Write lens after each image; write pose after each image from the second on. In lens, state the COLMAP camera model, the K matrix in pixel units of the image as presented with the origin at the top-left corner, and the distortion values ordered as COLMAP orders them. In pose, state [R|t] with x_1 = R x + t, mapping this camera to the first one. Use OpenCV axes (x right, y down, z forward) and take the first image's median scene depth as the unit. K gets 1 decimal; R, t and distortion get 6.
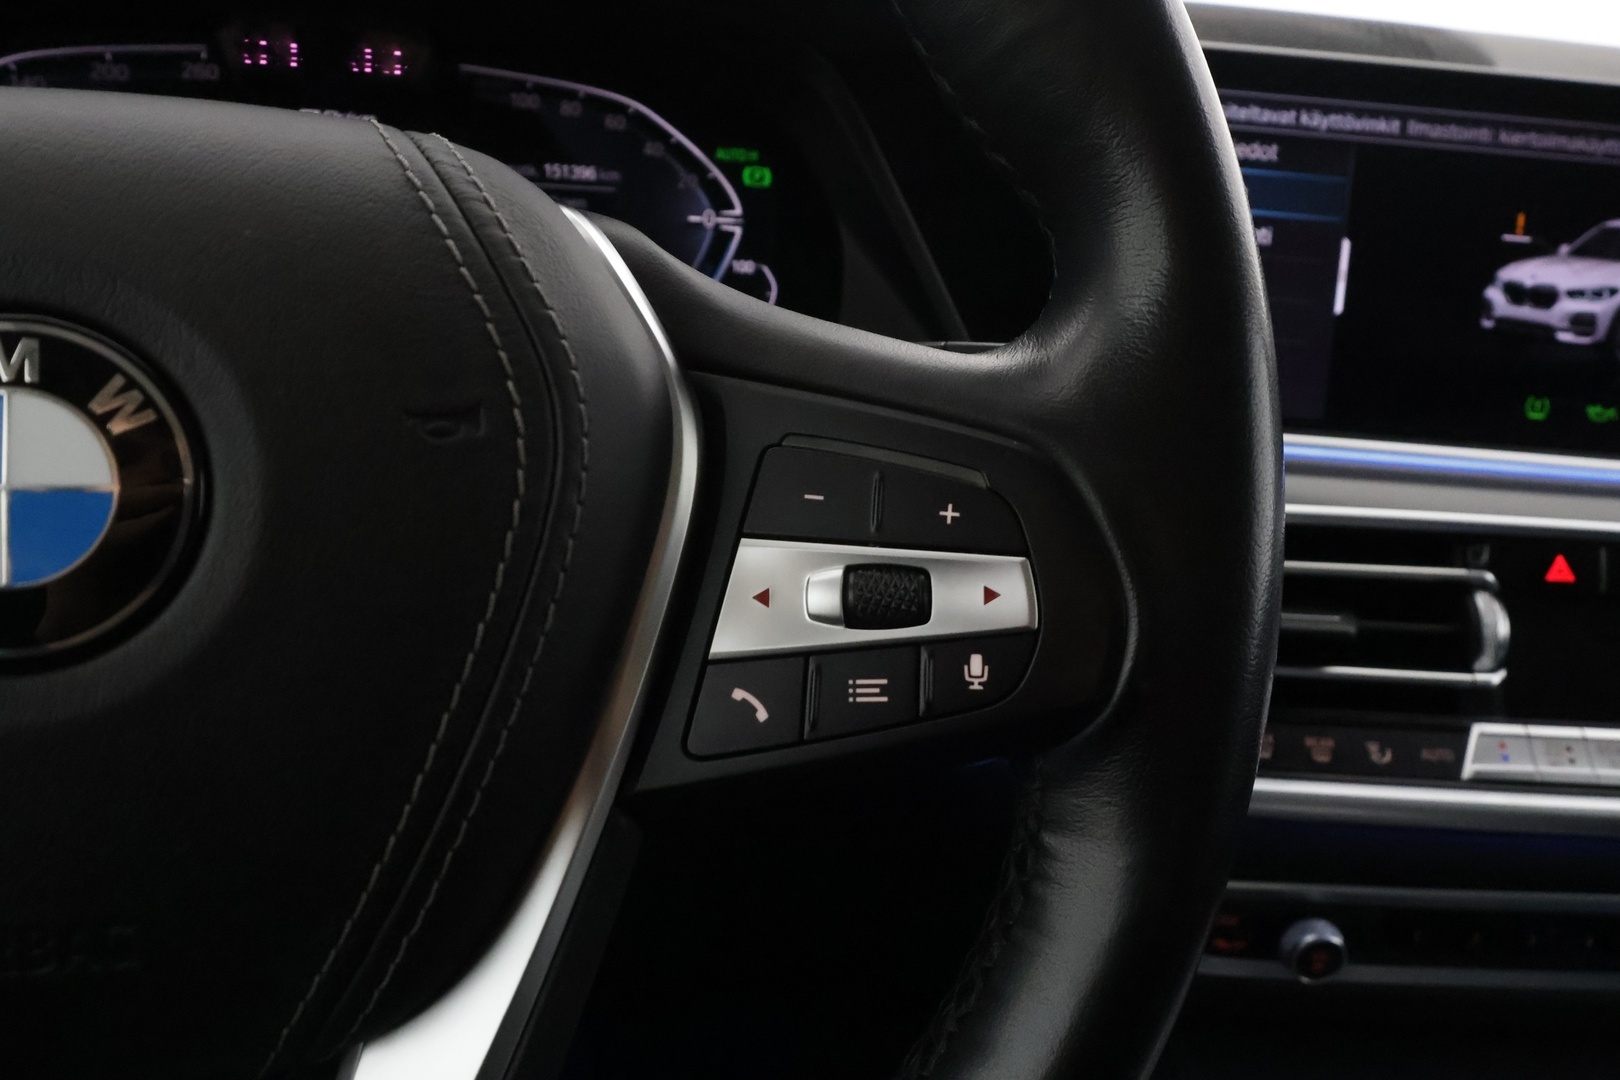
lens RADIAL K [[1282.4, 0, 810.0], [0, 1282.4, 540.0], [0, 0, 1]] dist [-0.000478, 0.003070]
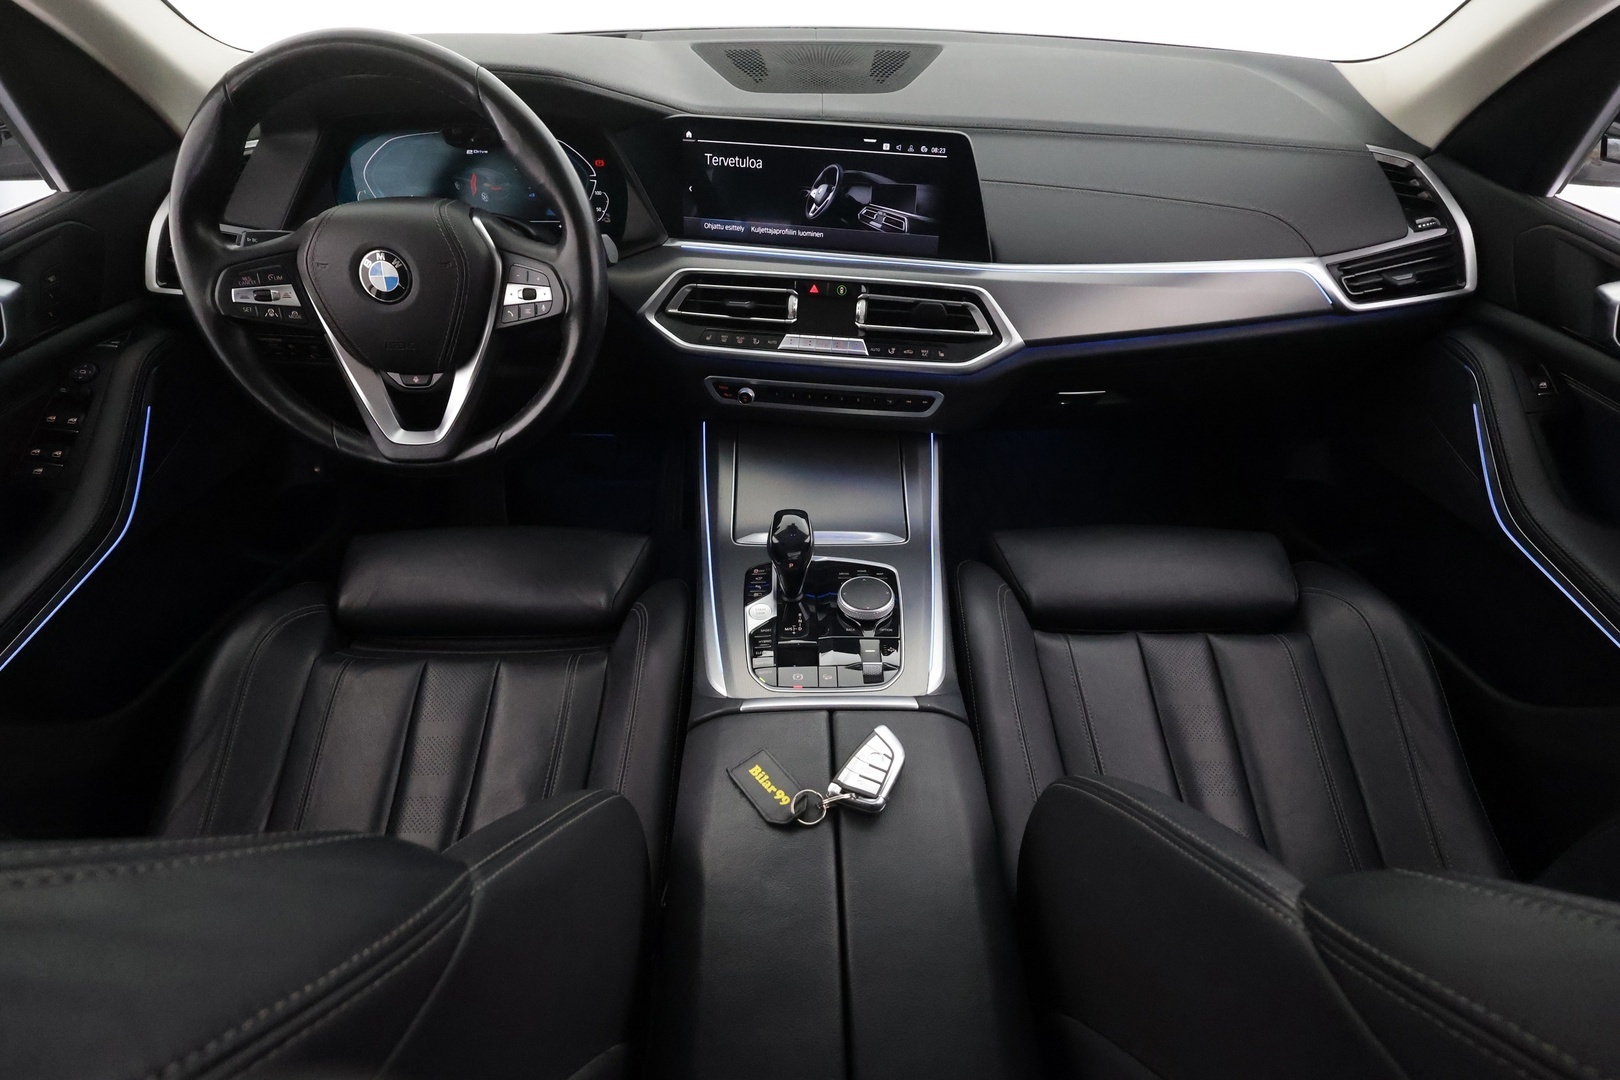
lens RADIAL K [[753.9, 0, 810.0], [0, 753.9, 540.0], [0, 0, 1]] dist [-0.000606, -0.000362]
pose [[0.983426, 0.063205, -0.169939, 1.003660], [-0.000687, 0.938564, 0.345106, -0.046038], [0.181311, -0.339269, 0.923051, -1.170908]]
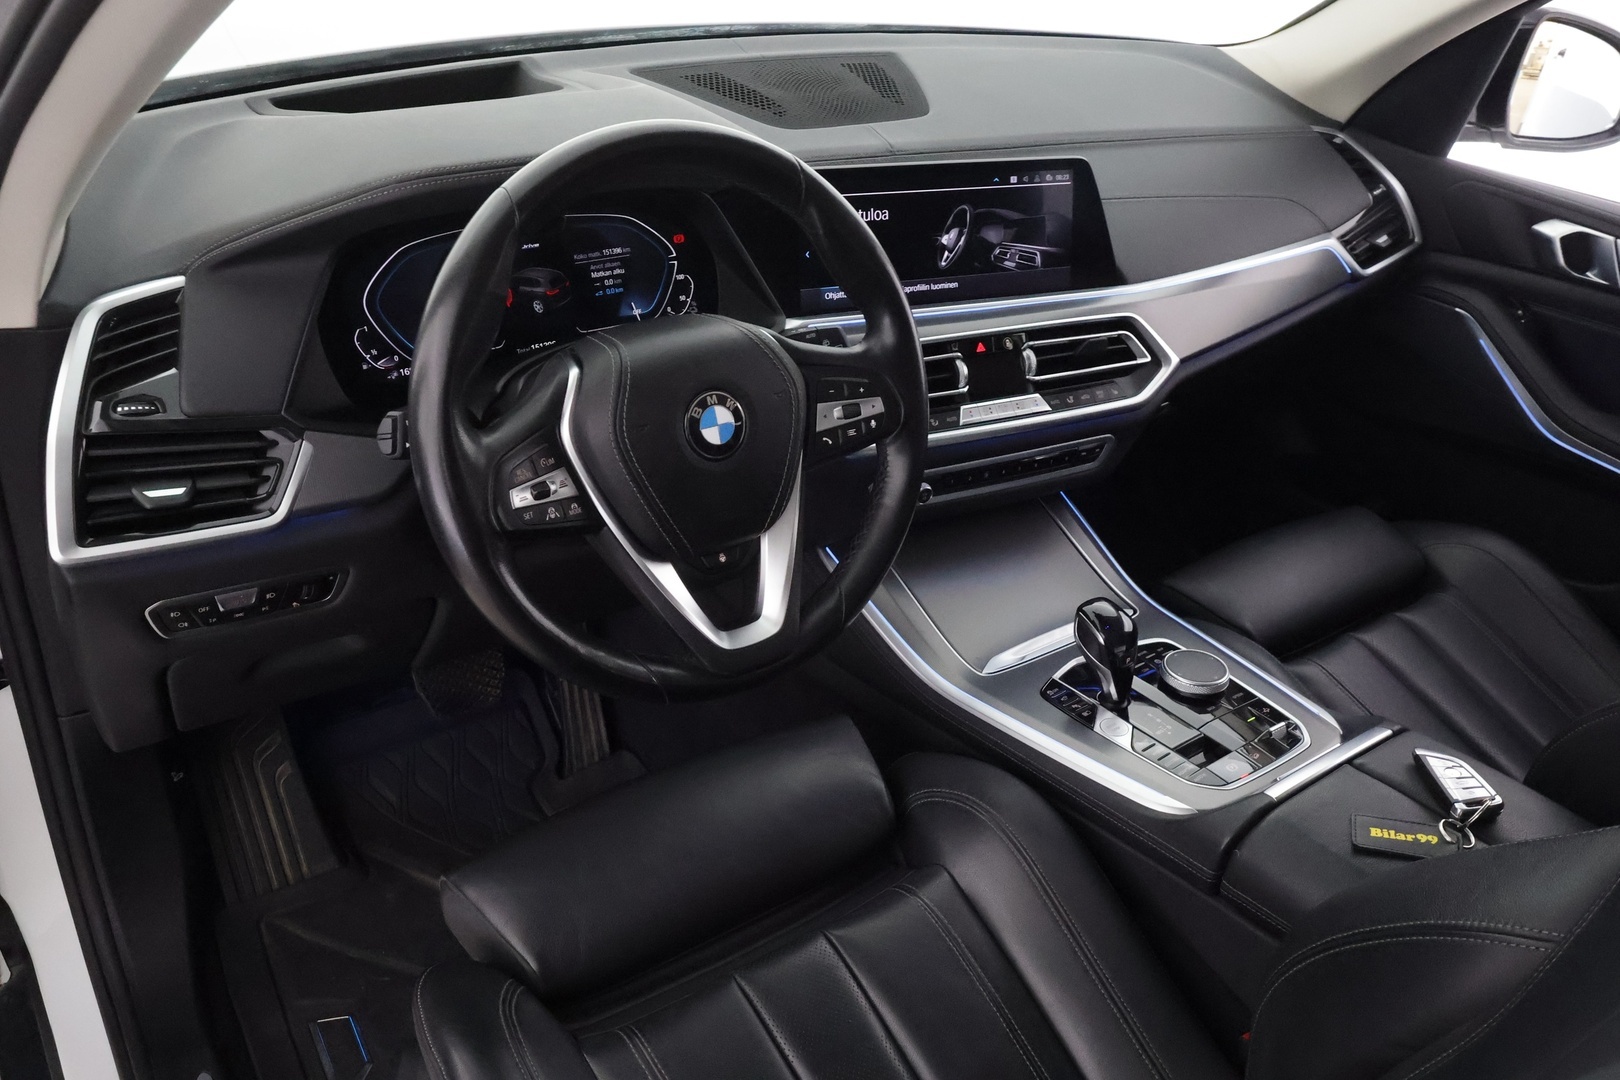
lens RADIAL K [[1282.4, 0, 810.0], [0, 1282.4, 540.0], [0, 0, 1]] dist [-0.000478, 0.003070]
pose [[0.909279, -0.222707, 0.351585, -0.904104], [0.142243, 0.960206, 0.240358, -0.320682], [-0.391124, -0.168542, 0.904774, -1.585406]]
